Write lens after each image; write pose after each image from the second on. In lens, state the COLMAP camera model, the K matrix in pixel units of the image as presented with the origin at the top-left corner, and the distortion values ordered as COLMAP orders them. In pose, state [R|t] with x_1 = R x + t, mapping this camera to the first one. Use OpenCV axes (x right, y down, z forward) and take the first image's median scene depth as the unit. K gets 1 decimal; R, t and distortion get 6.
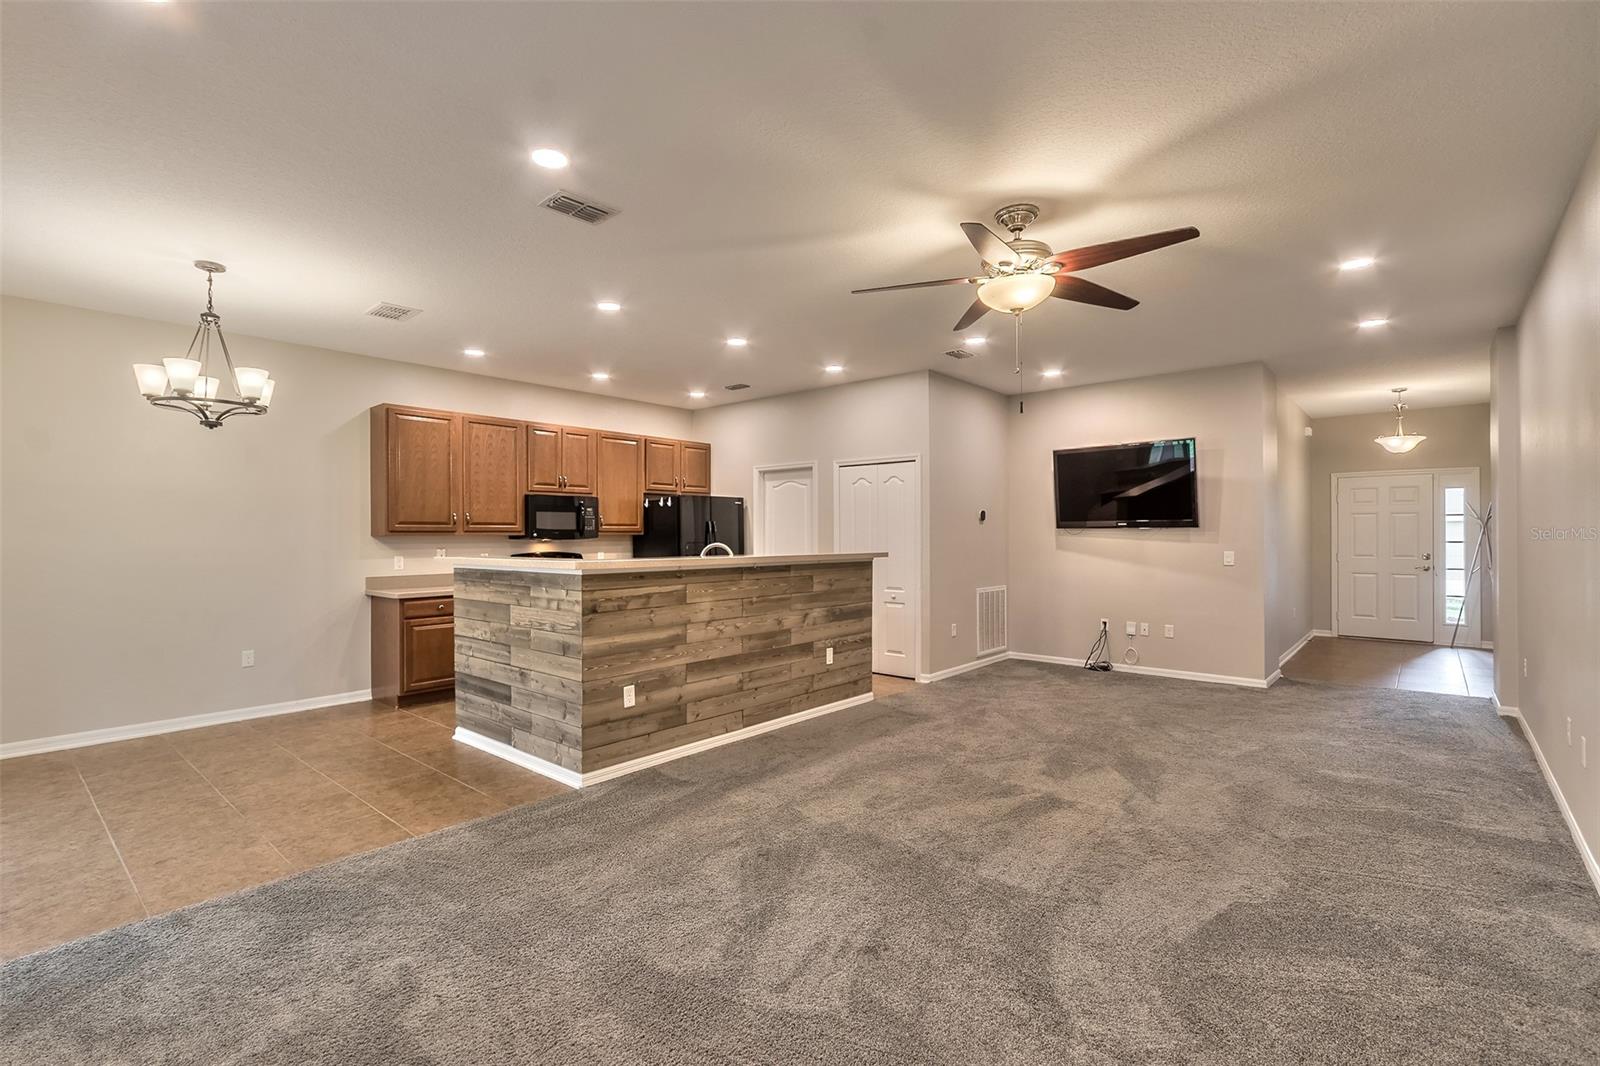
lens RADIAL K [[725.9, 0, 773.6], [0, 725.9, 535.8], [0, 0, 1]] dist [0.006269, -0.001058]
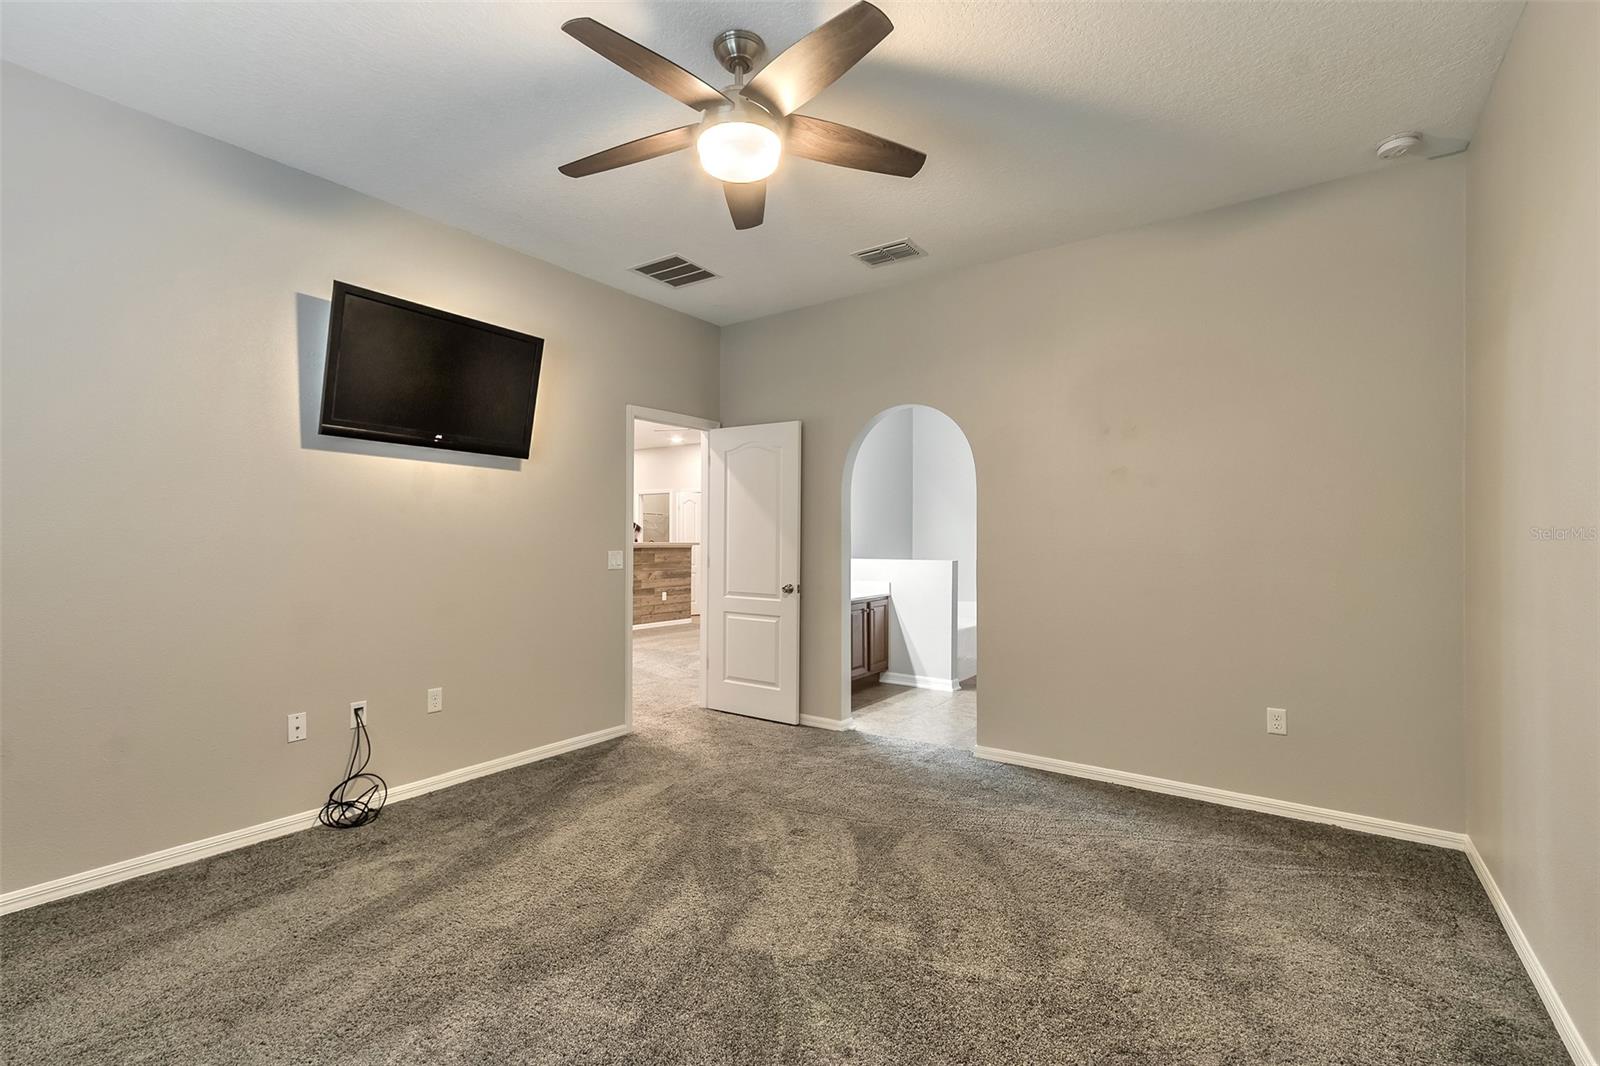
lens RADIAL K [[725.9, 0, 773.6], [0, 725.9, 535.8], [0, 0, 1]] dist [0.006269, -0.001058]
pose [[0.994764, 0.009493, 0.101761, 0.155989], [-0.009634, 0.999953, 0.000892, 0.002407], [-0.101748, -0.001868, 0.994809, -0.862983]]
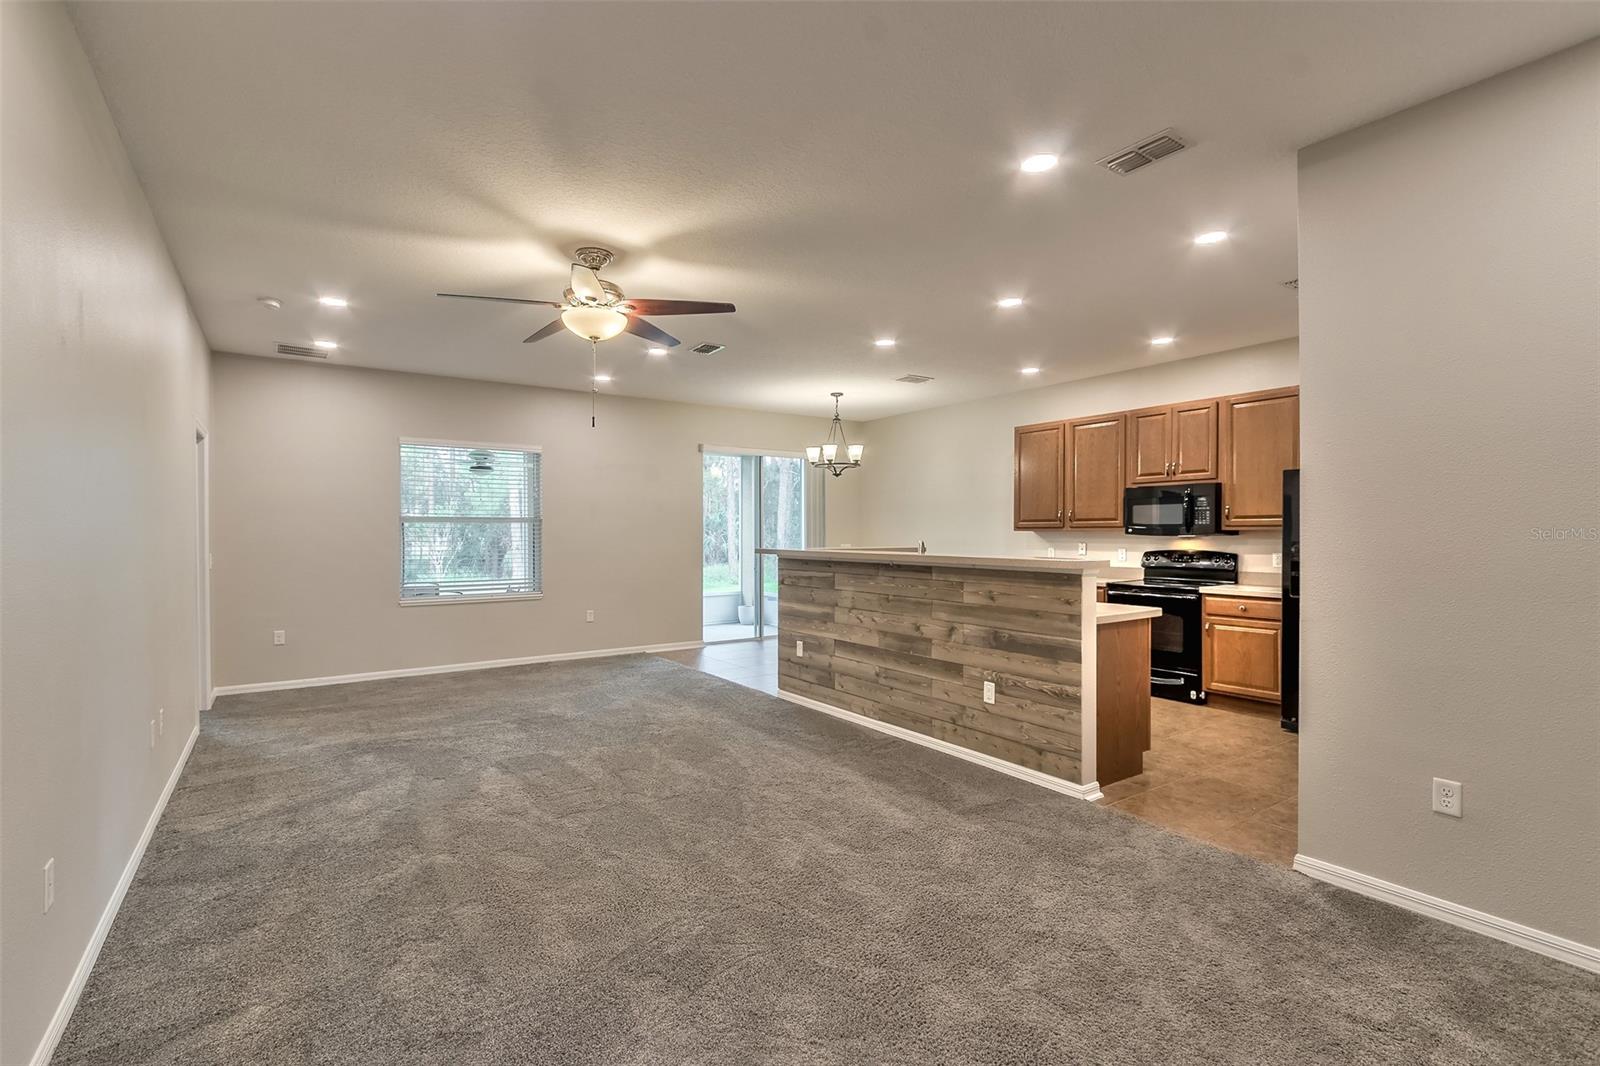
lens RADIAL K [[725.9, 0, 773.6], [0, 725.9, 535.8], [0, 0, 1]] dist [0.006269, -0.001058]
pose [[-0.242810, 0.008935, -0.970033, 0.804523], [0.002225, 0.999960, 0.008653, -0.003974], [0.970071, -0.000057, -0.242821, 0.901039]]
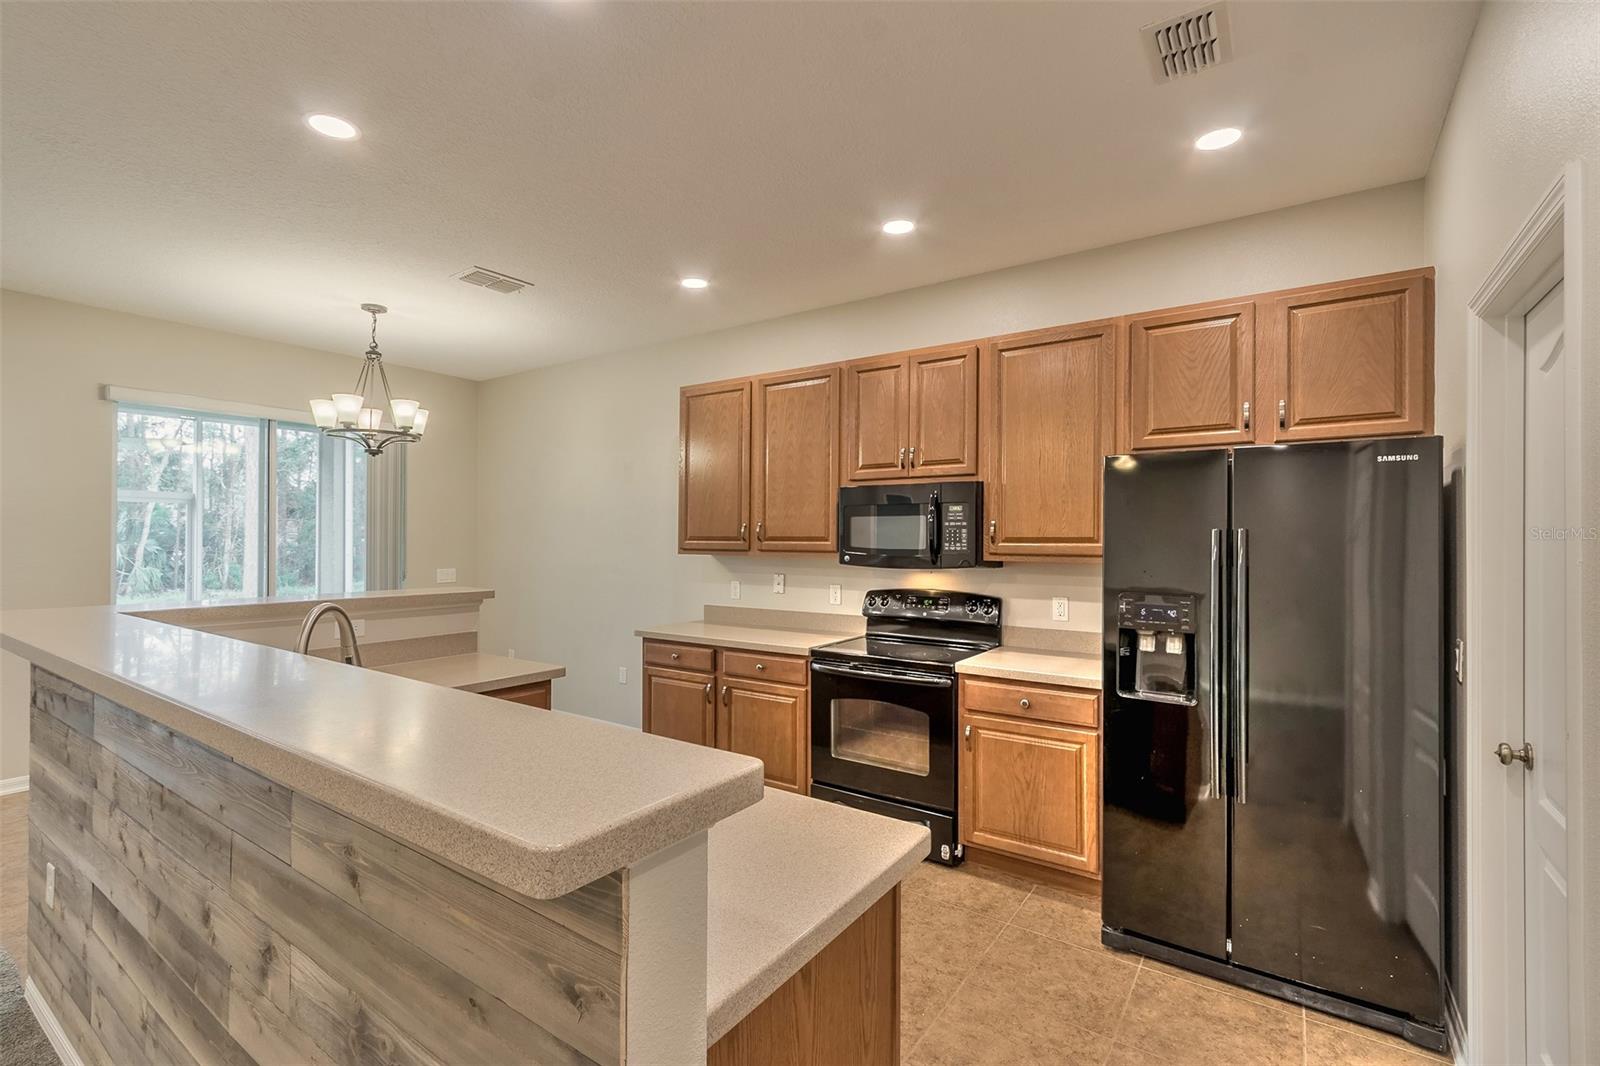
lens RADIAL K [[731.9, 0, 774.5], [0, 731.9, 537.1], [0, 0, 1]] dist [0.002283, 0.000138]
pose [[0.111271, 0.001794, -0.993788, 0.268763], [-0.005637, 0.999983, 0.001174, -0.020839], [0.993774, 0.005472, 0.111280, 1.016146]]
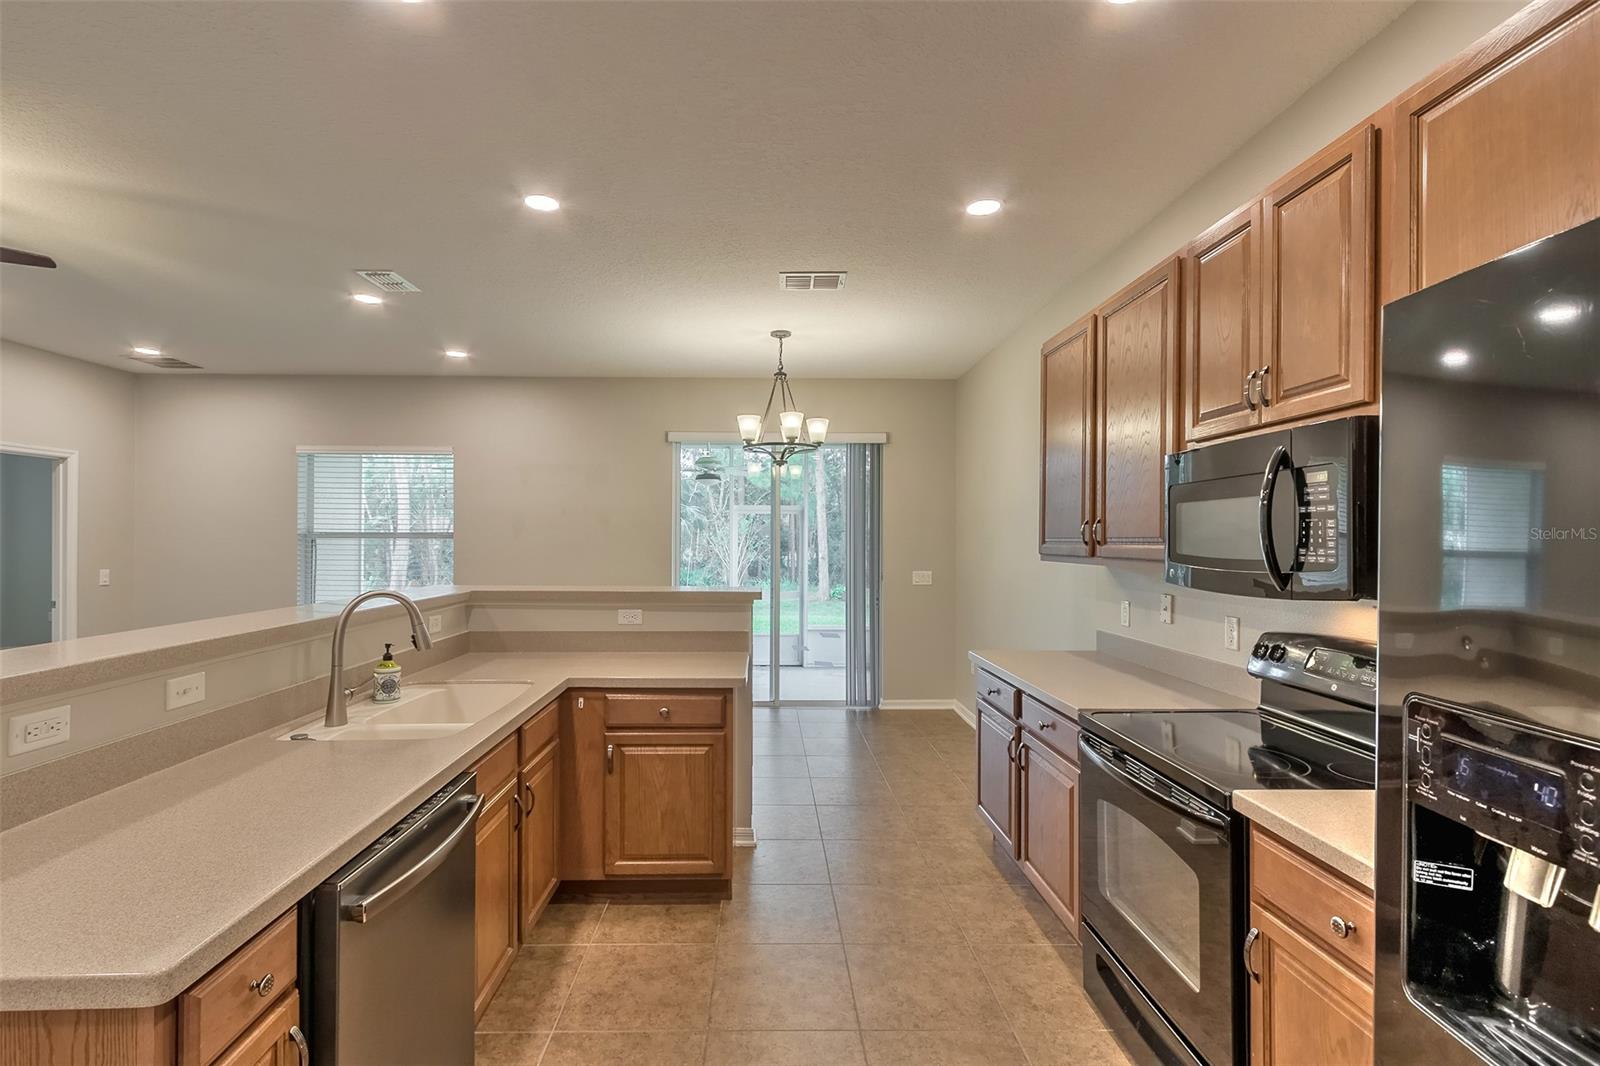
lens RADIAL K [[725.9, 0, 773.6], [0, 725.9, 535.8], [0, 0, 1]] dist [0.006269, -0.001058]
pose [[-0.733059, -0.000963, -0.680164, 0.045349], [-0.001167, 0.999999, -0.000158, -0.020995], [0.680164, 0.000678, -0.733060, 1.297598]]
